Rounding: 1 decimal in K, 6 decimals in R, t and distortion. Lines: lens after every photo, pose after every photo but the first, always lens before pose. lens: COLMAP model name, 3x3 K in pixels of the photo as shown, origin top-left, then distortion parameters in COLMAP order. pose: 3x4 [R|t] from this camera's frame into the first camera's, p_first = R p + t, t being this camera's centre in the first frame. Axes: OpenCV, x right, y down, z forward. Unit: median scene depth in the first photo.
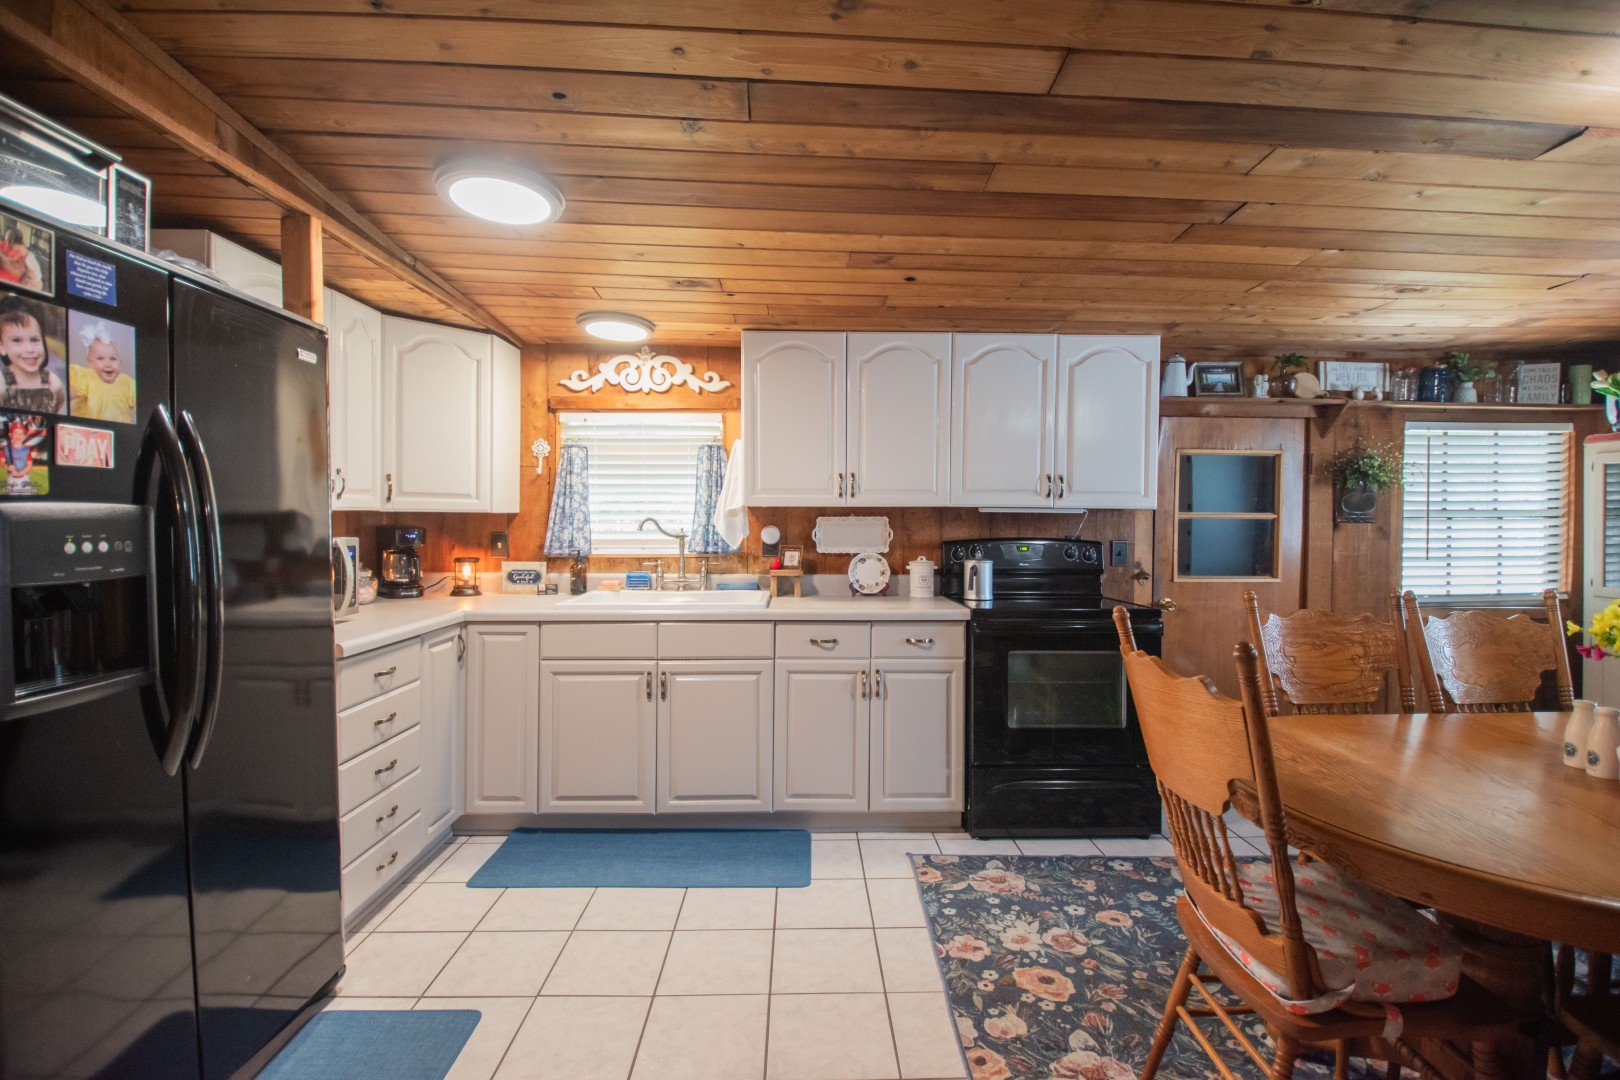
lens RADIAL K [[716.2, 0, 820.2], [0, 716.2, 527.6], [0, 0, 1]] dist [-0.019786, -0.006265]
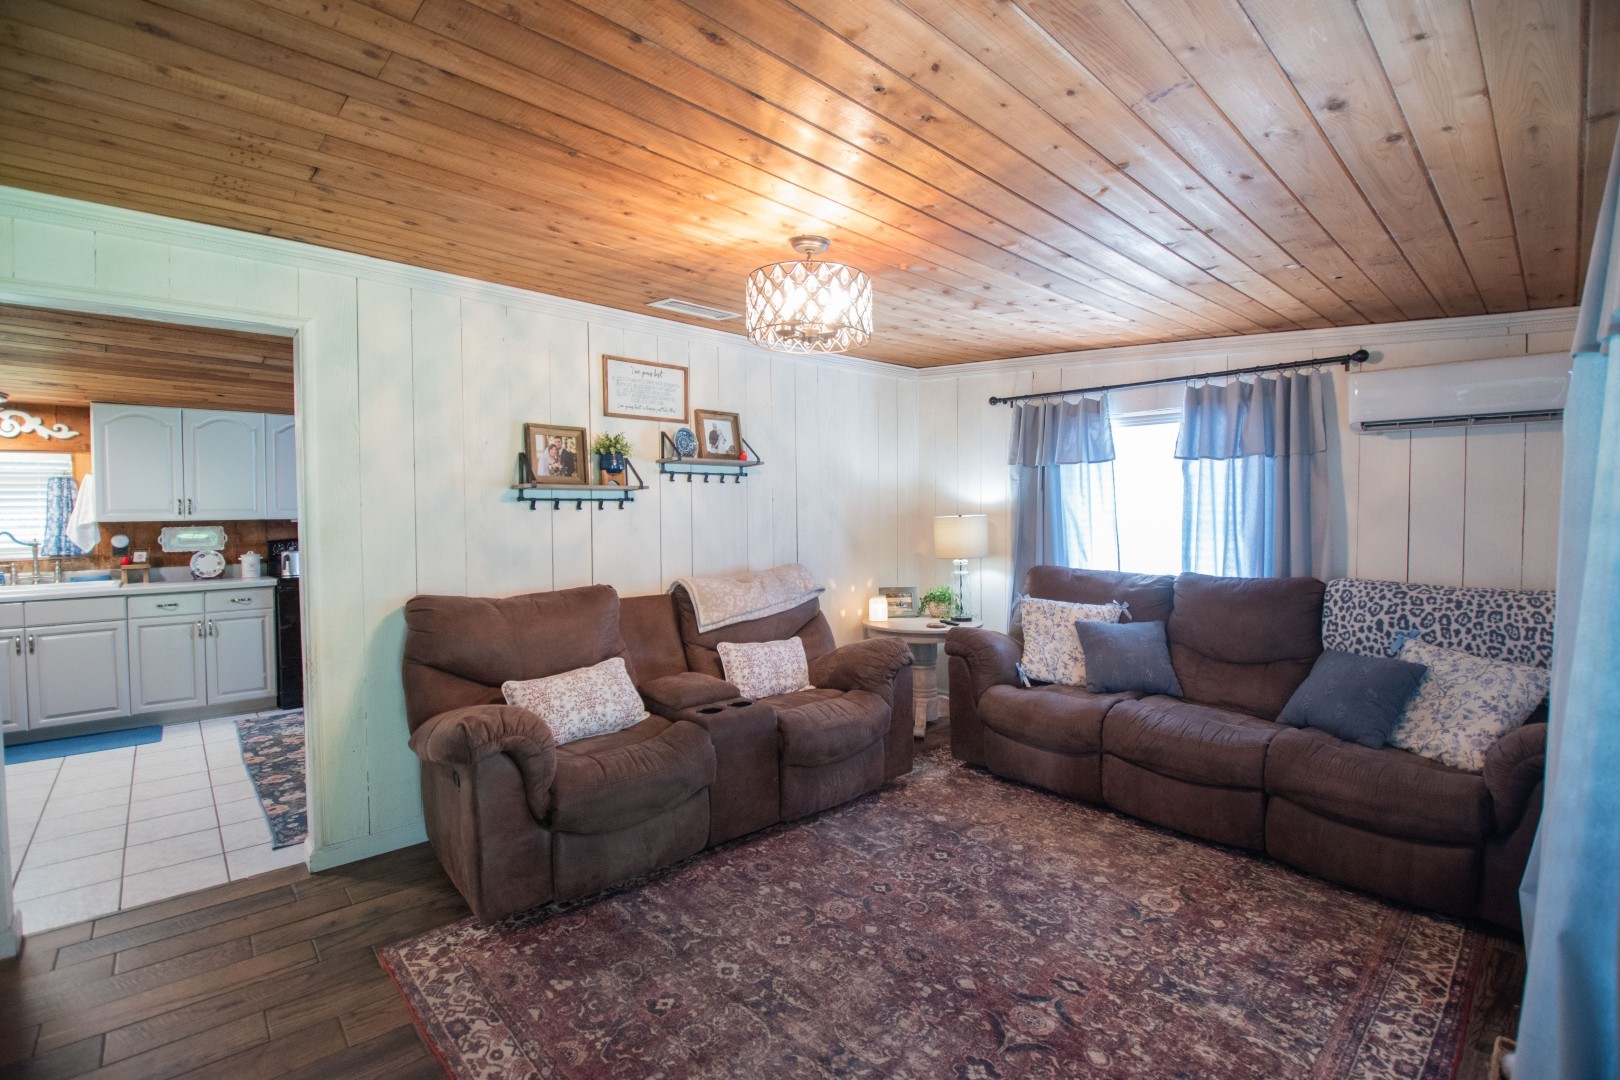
lens RADIAL K [[716.2, 0, 820.2], [0, 716.2, 527.6], [0, 0, 1]] dist [-0.019786, -0.006265]
pose [[0.746835, -0.026482, 0.664482, 0.049410], [0.024816, 0.999621, 0.011947, 0.001297], [-0.664546, 0.007567, 0.747209, -0.955986]]
